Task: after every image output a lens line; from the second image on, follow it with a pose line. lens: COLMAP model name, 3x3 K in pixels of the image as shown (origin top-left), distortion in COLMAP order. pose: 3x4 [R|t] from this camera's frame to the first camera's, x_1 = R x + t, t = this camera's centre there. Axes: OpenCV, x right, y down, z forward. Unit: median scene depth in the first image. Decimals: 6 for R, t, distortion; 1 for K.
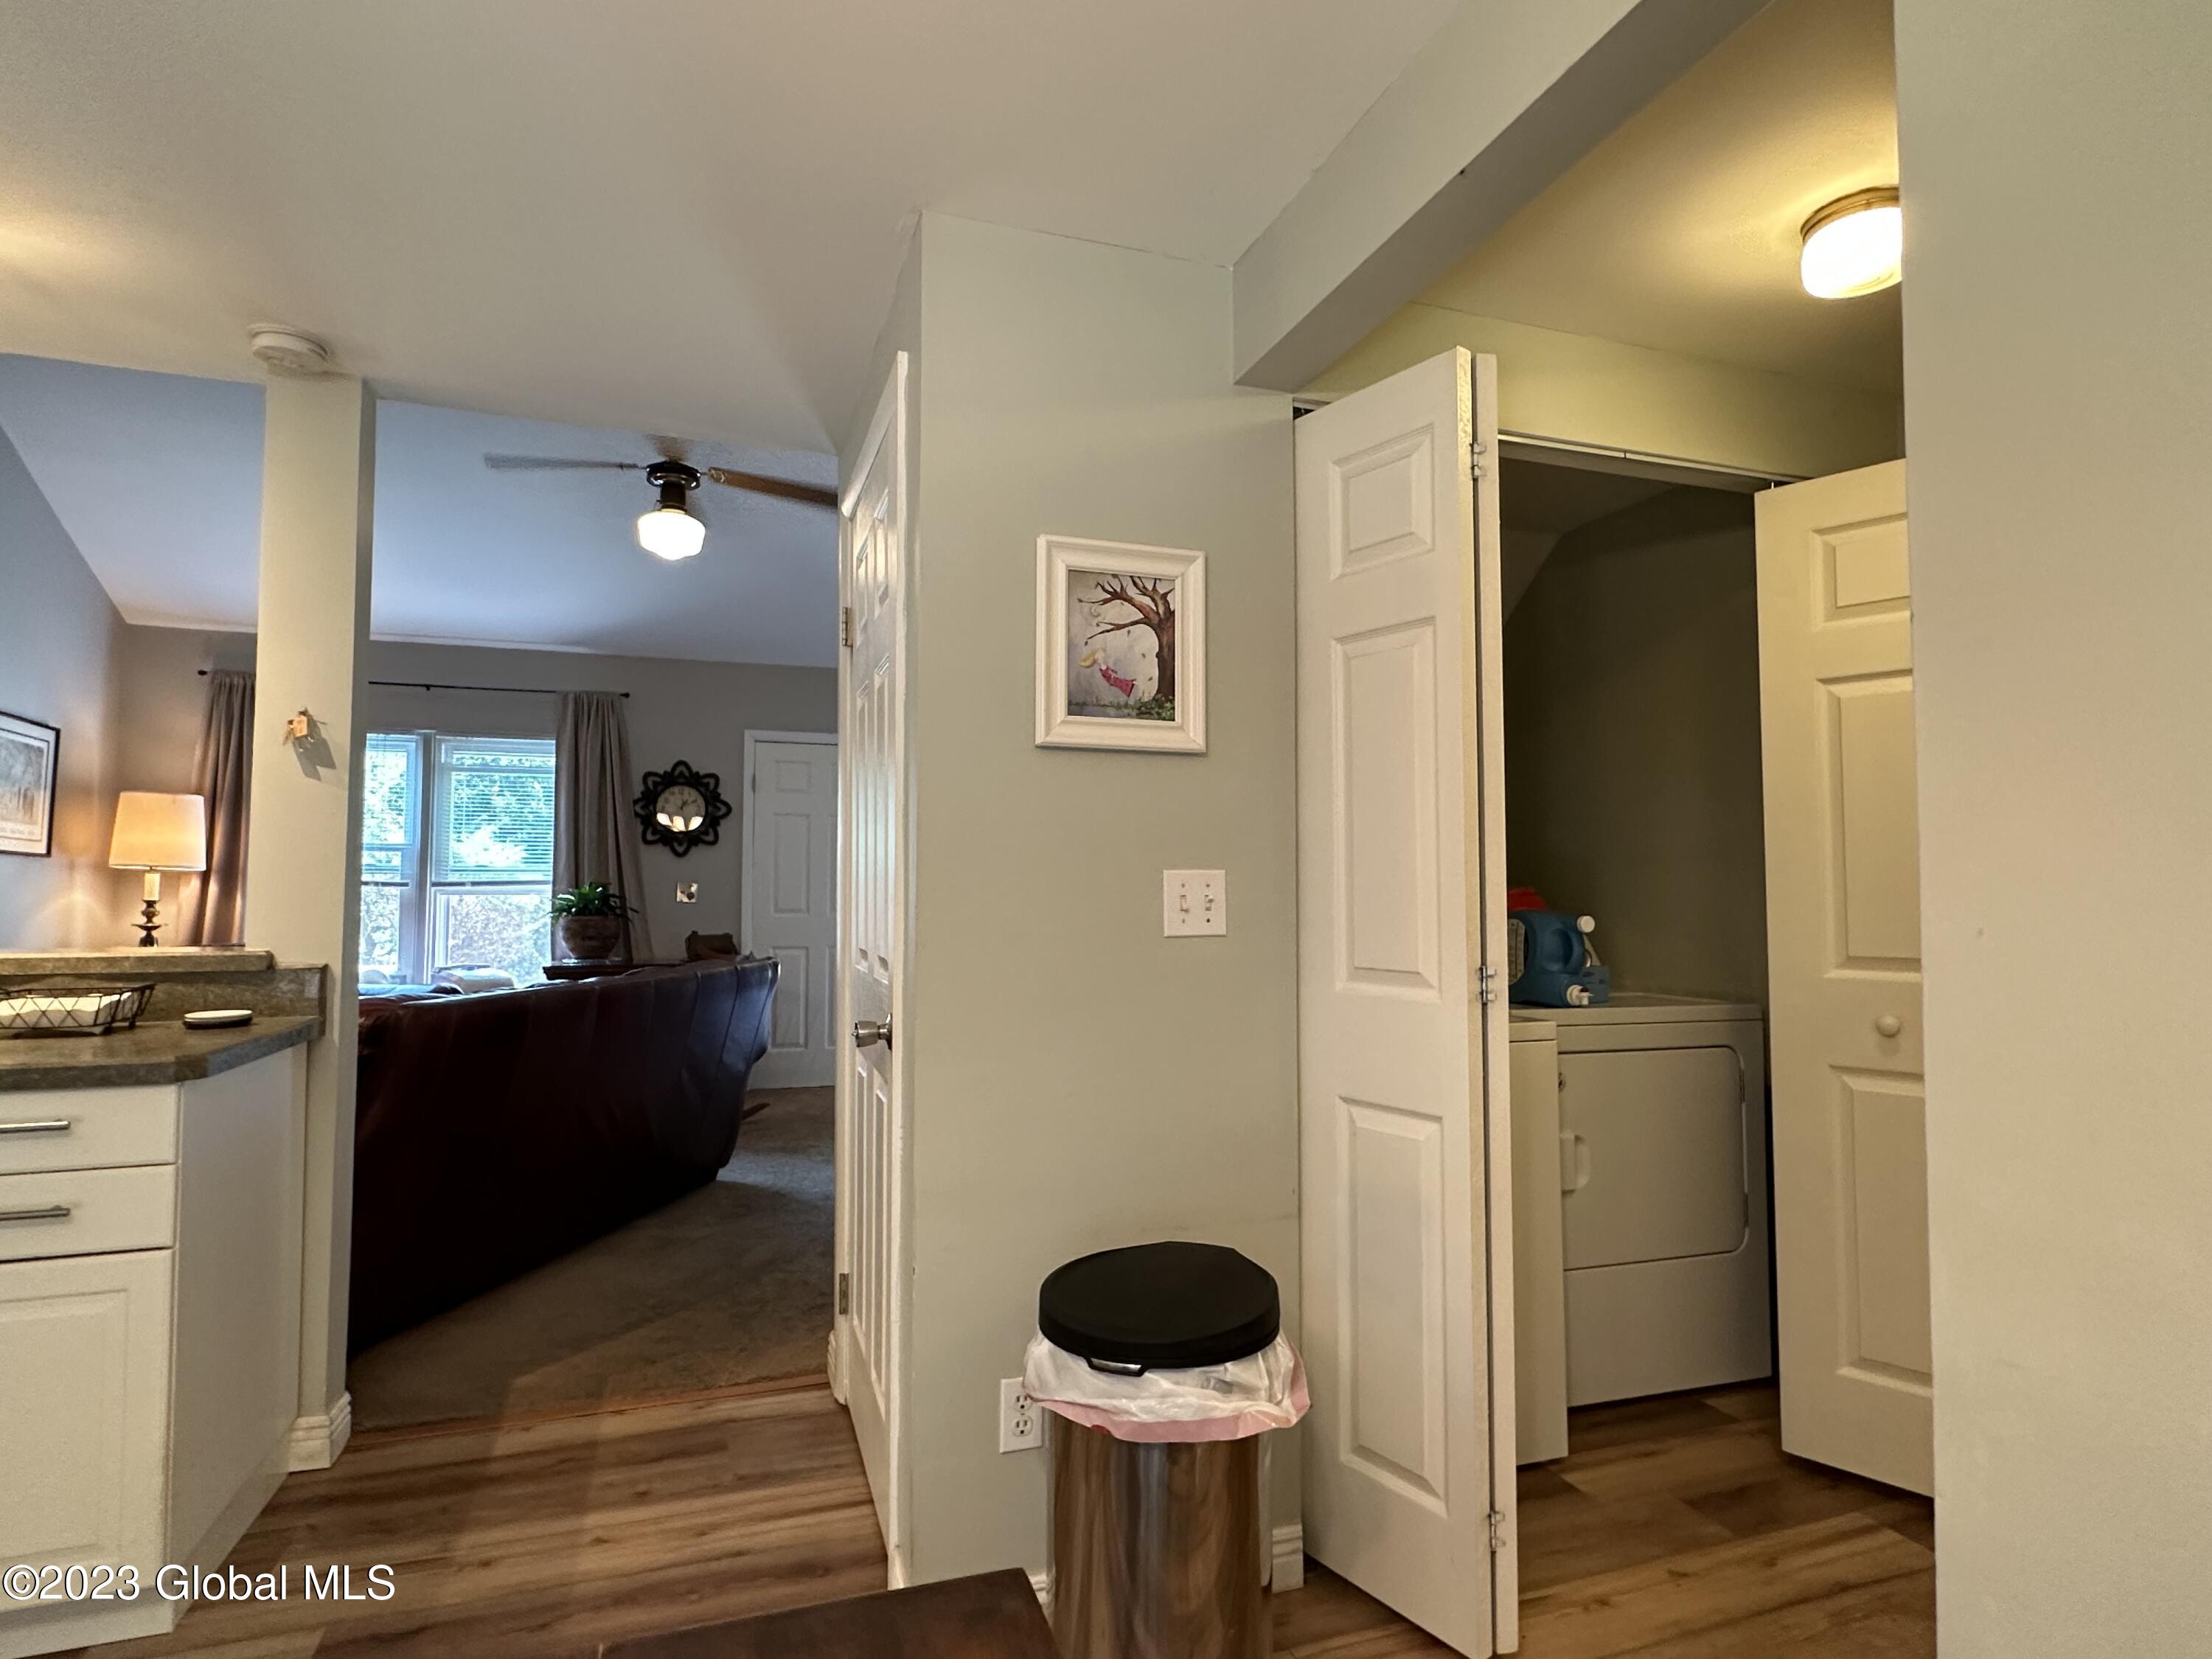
lens RADIAL K [[1174.6, 0, 1107.0], [0, 1174.6, 830.3], [0, 0, 1]] dist [-0.010107, 0.005411]
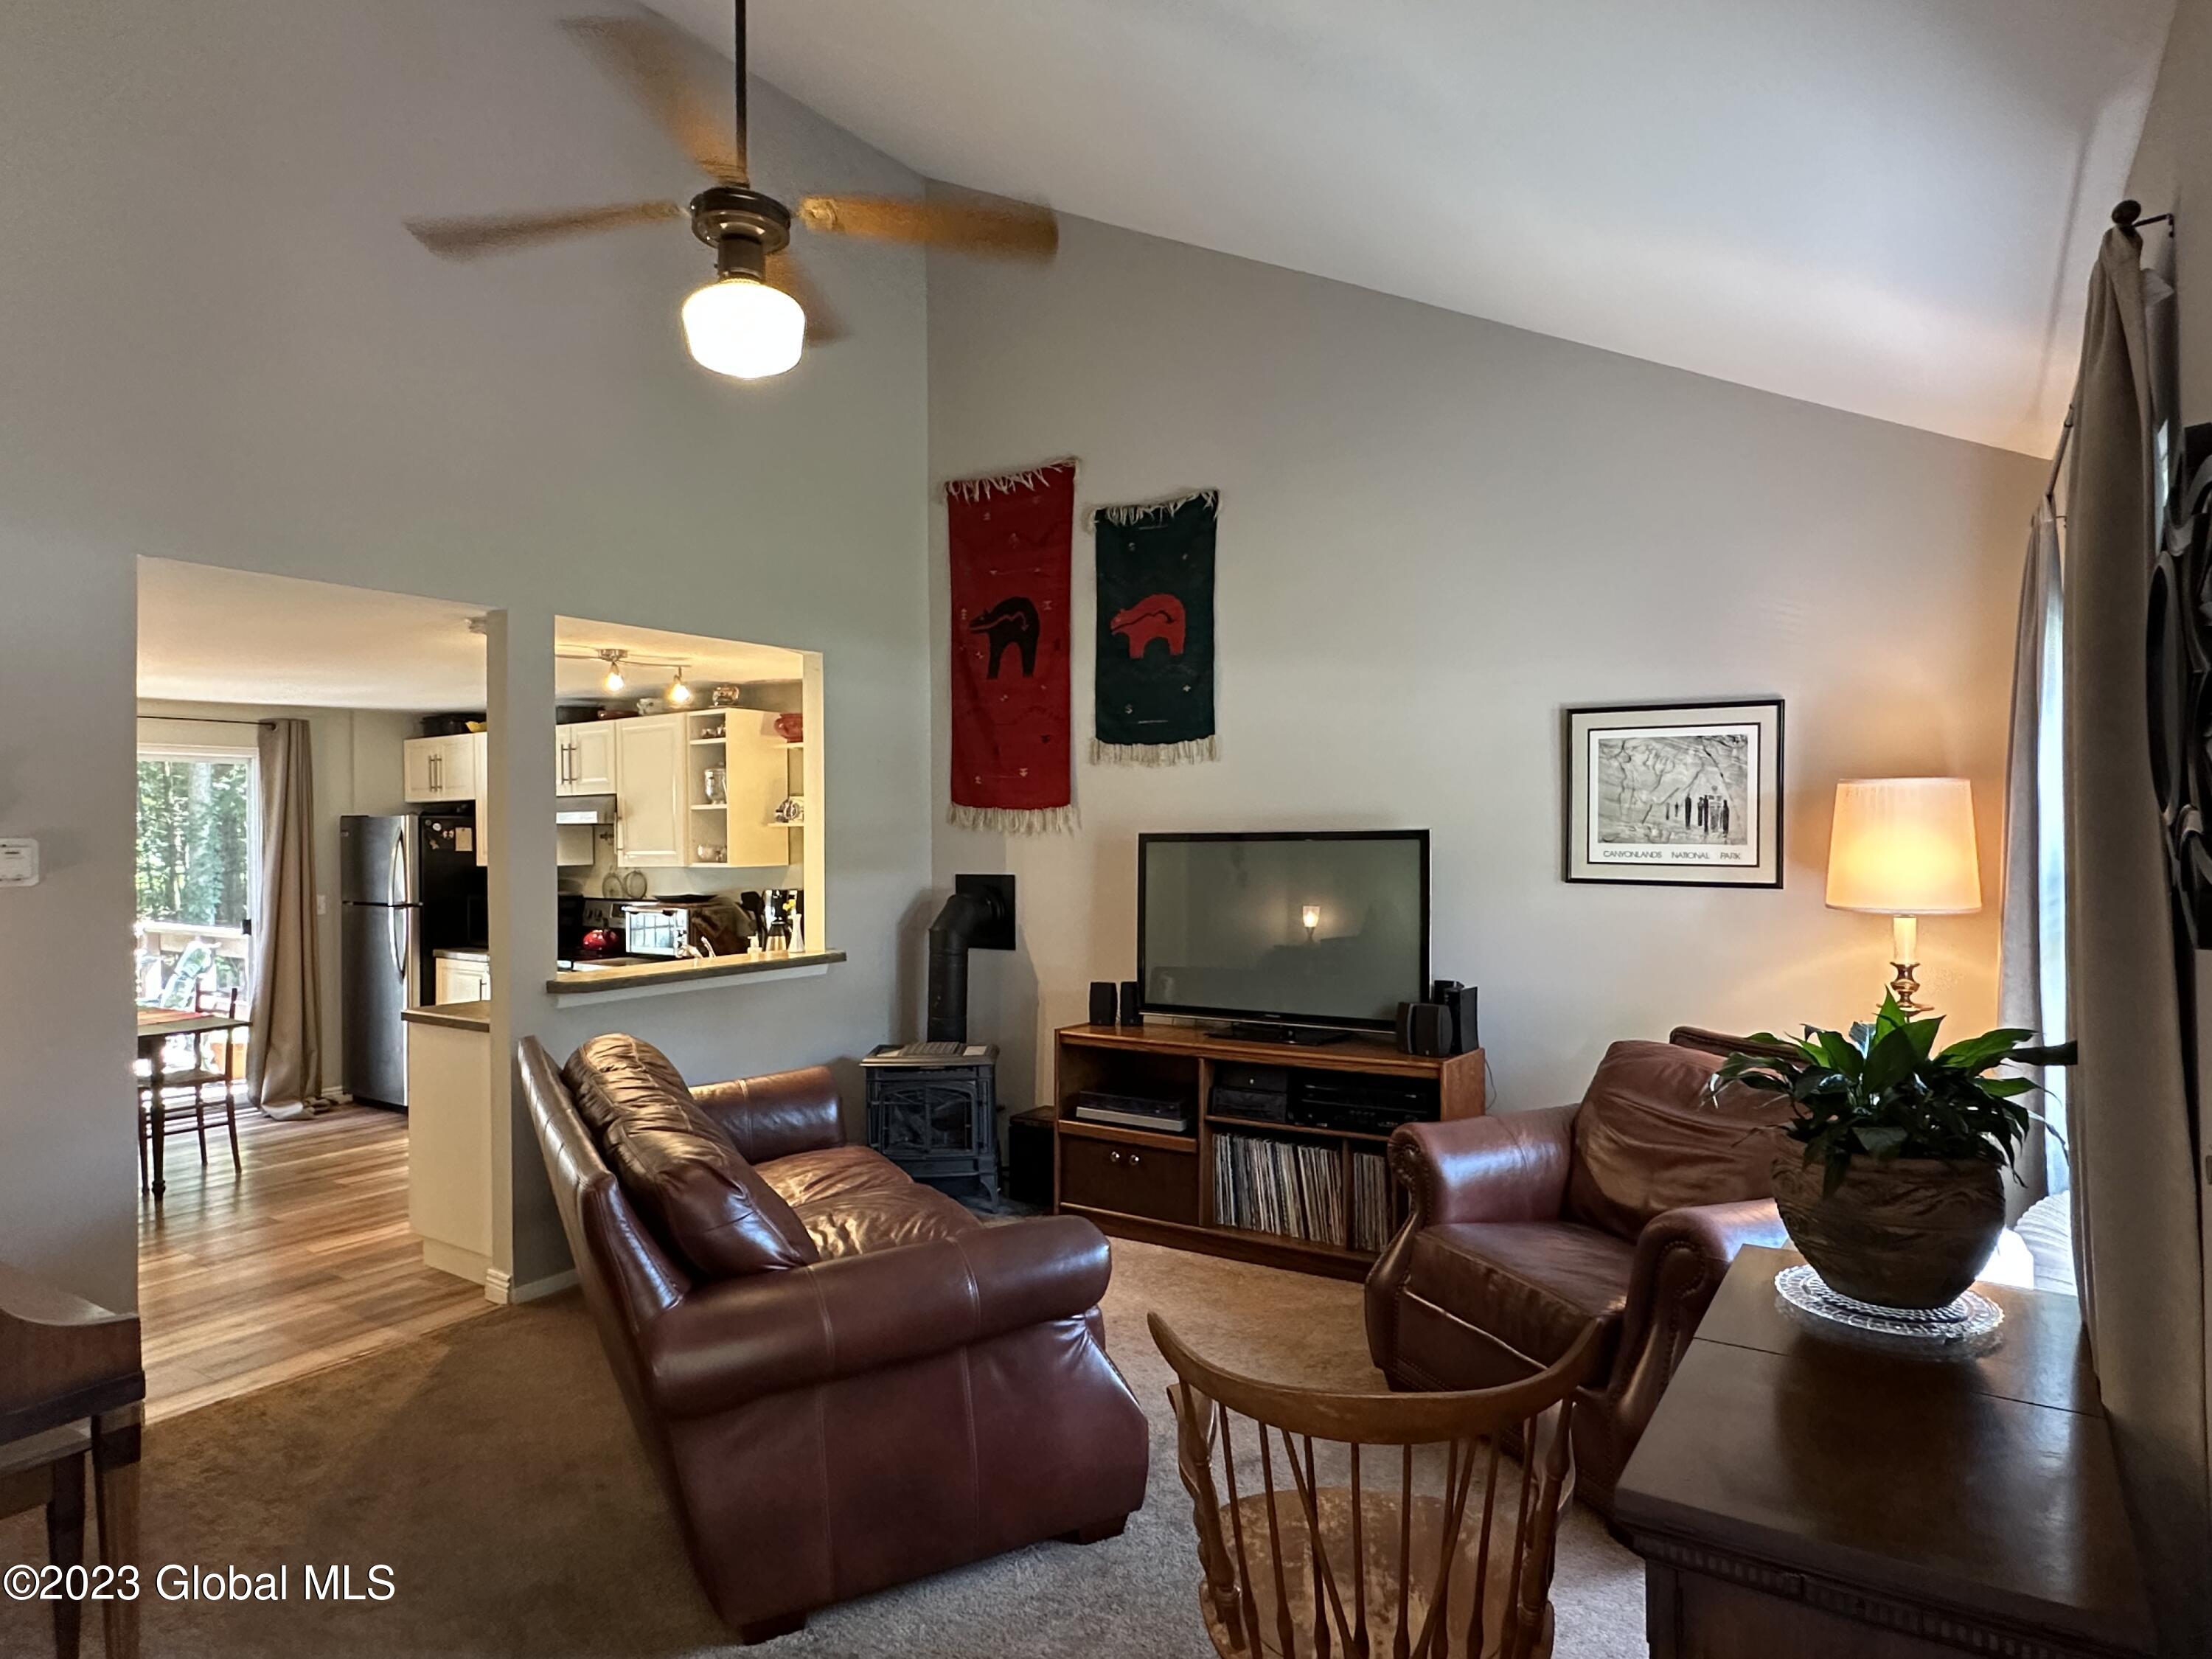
lens RADIAL K [[1259.2, 0, 1096.7], [0, 1259.2, 831.9], [0, 0, 1]] dist [-0.003827, -0.001063]
pose [[-0.797061, 0.008618, -0.603838, -0.123831], [0.045146, 0.997950, -0.045350, 0.005011], [0.602209, -0.063408, -0.795816, 1.253883]]
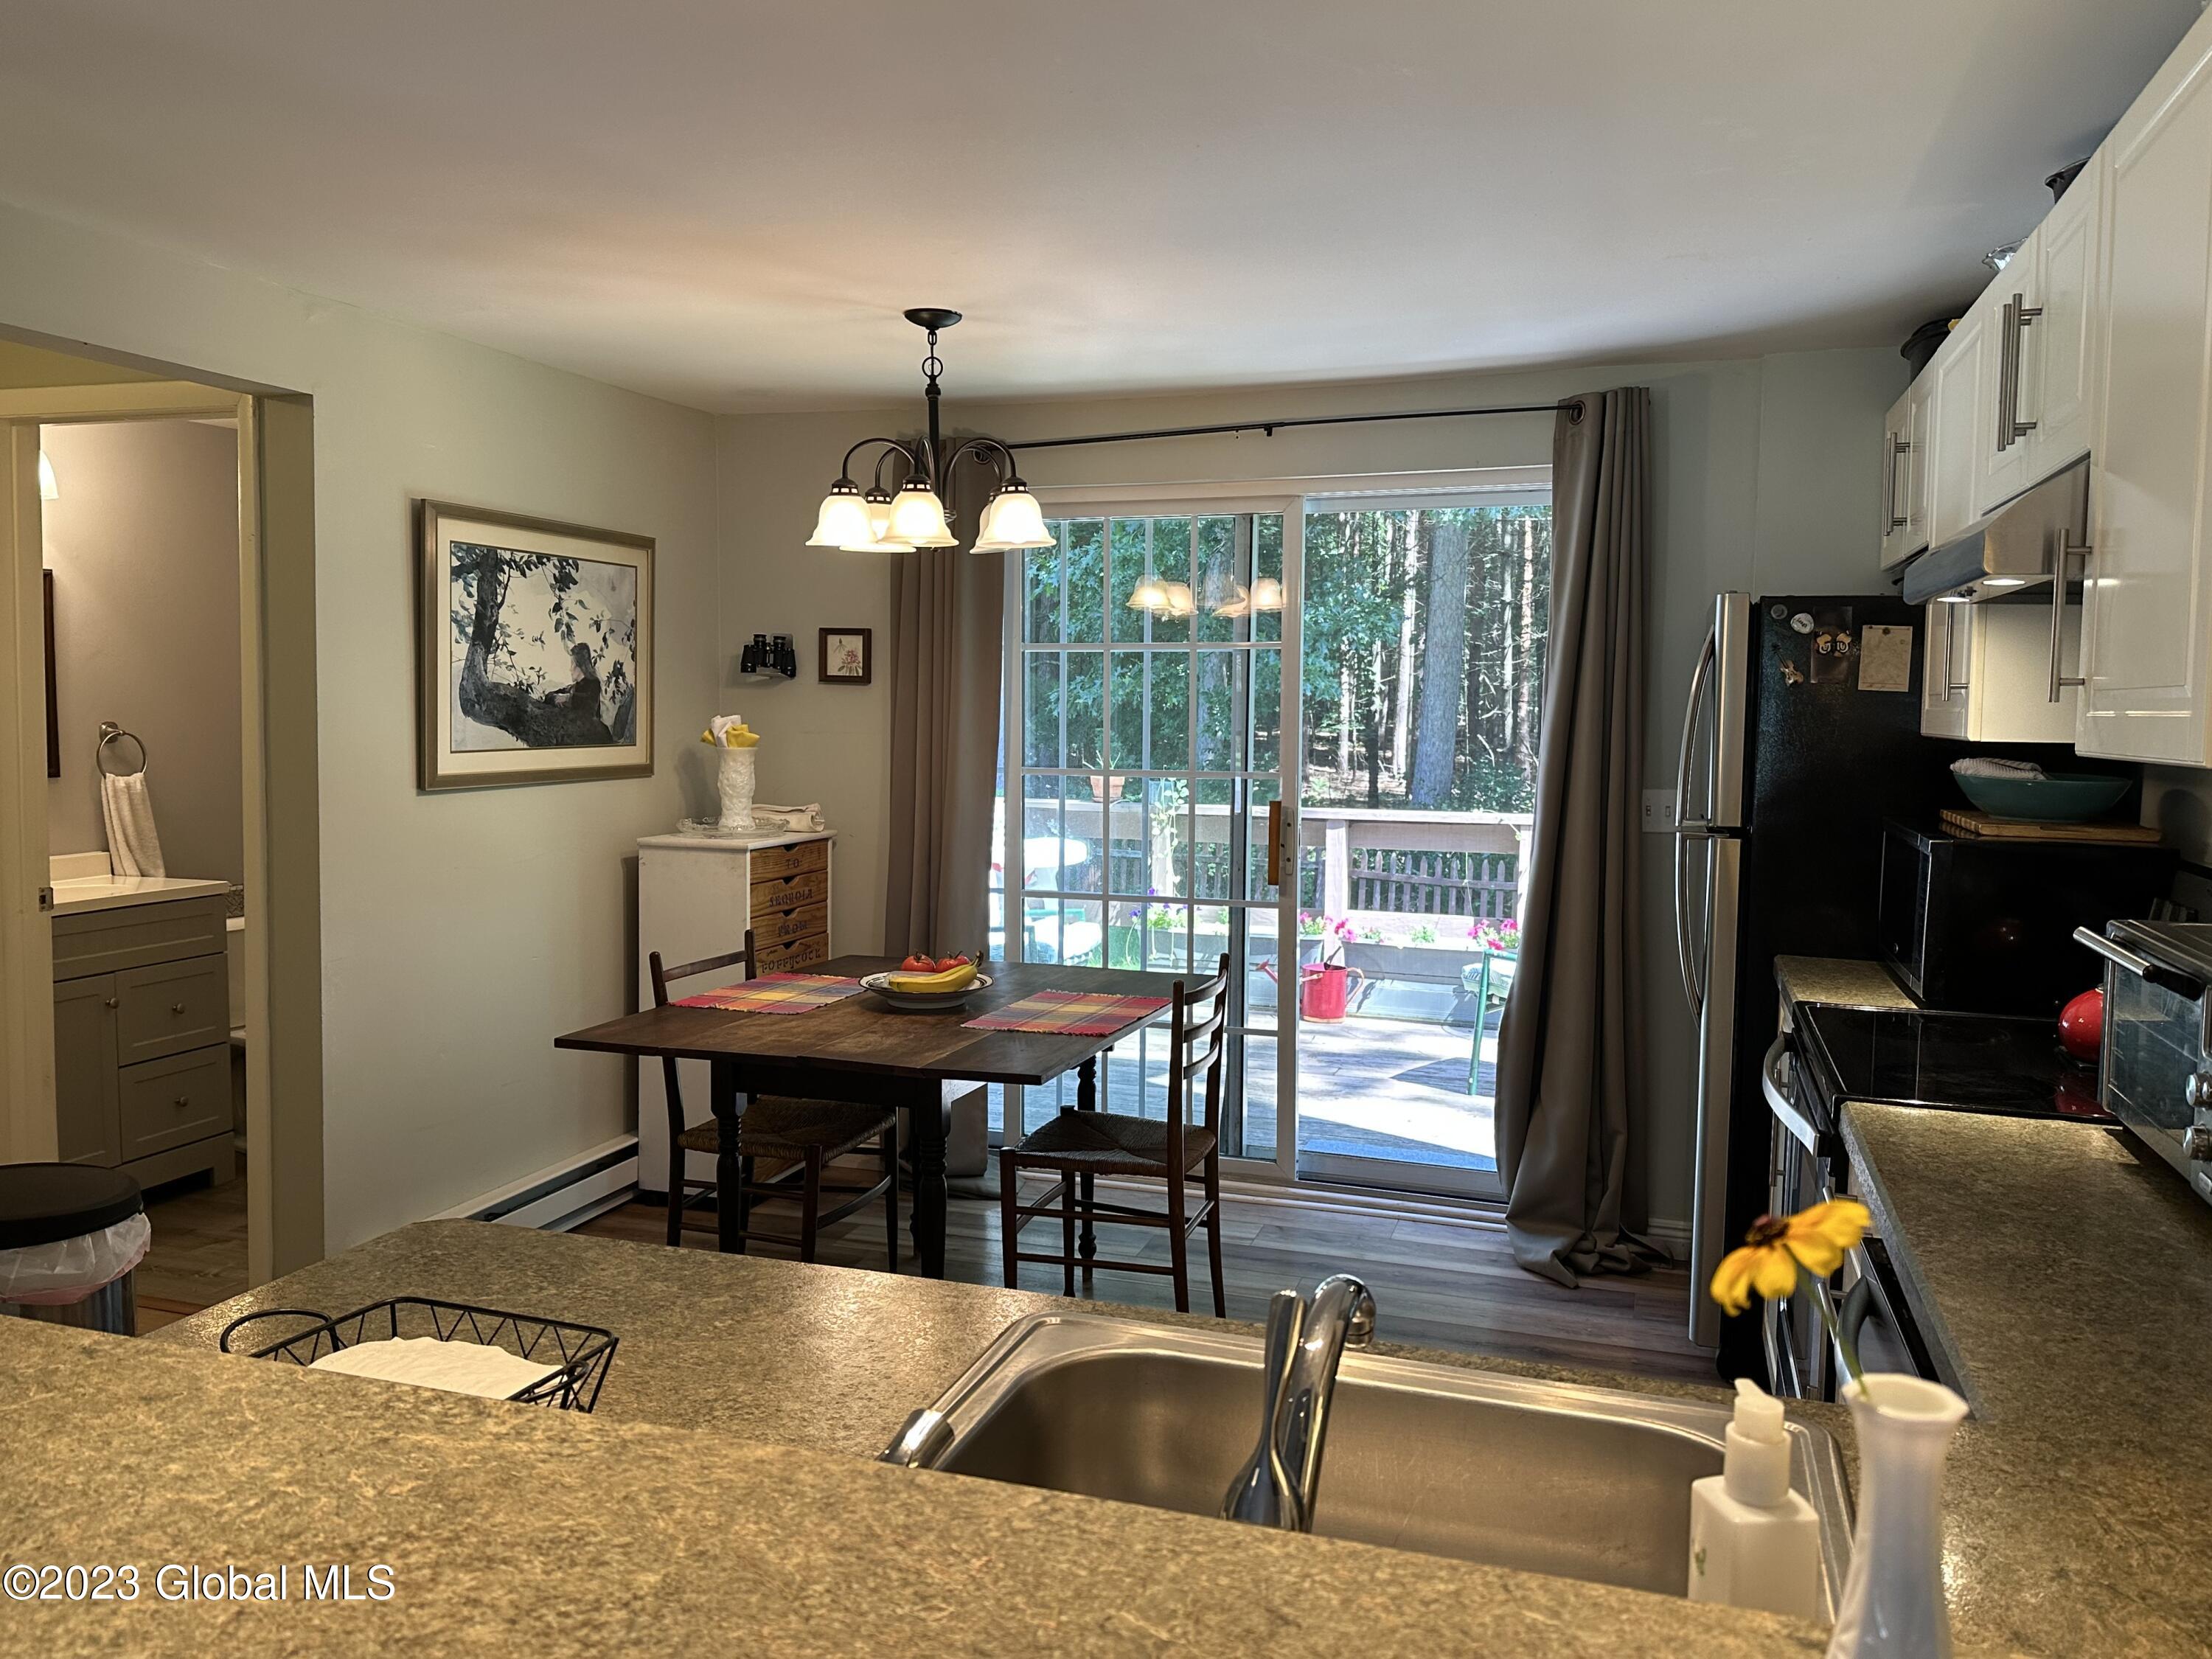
lens RADIAL K [[1670.9, 0, 1112.8], [0, 1670.9, 826.6], [0, 0, 1]] dist [0.089247, -0.129807]
pose [[-0.798909, -0.055550, 0.598881, -0.529601], [-0.044238, 0.998456, 0.033599, -0.022699], [-0.599823, 0.000350, -0.800133, 0.500889]]
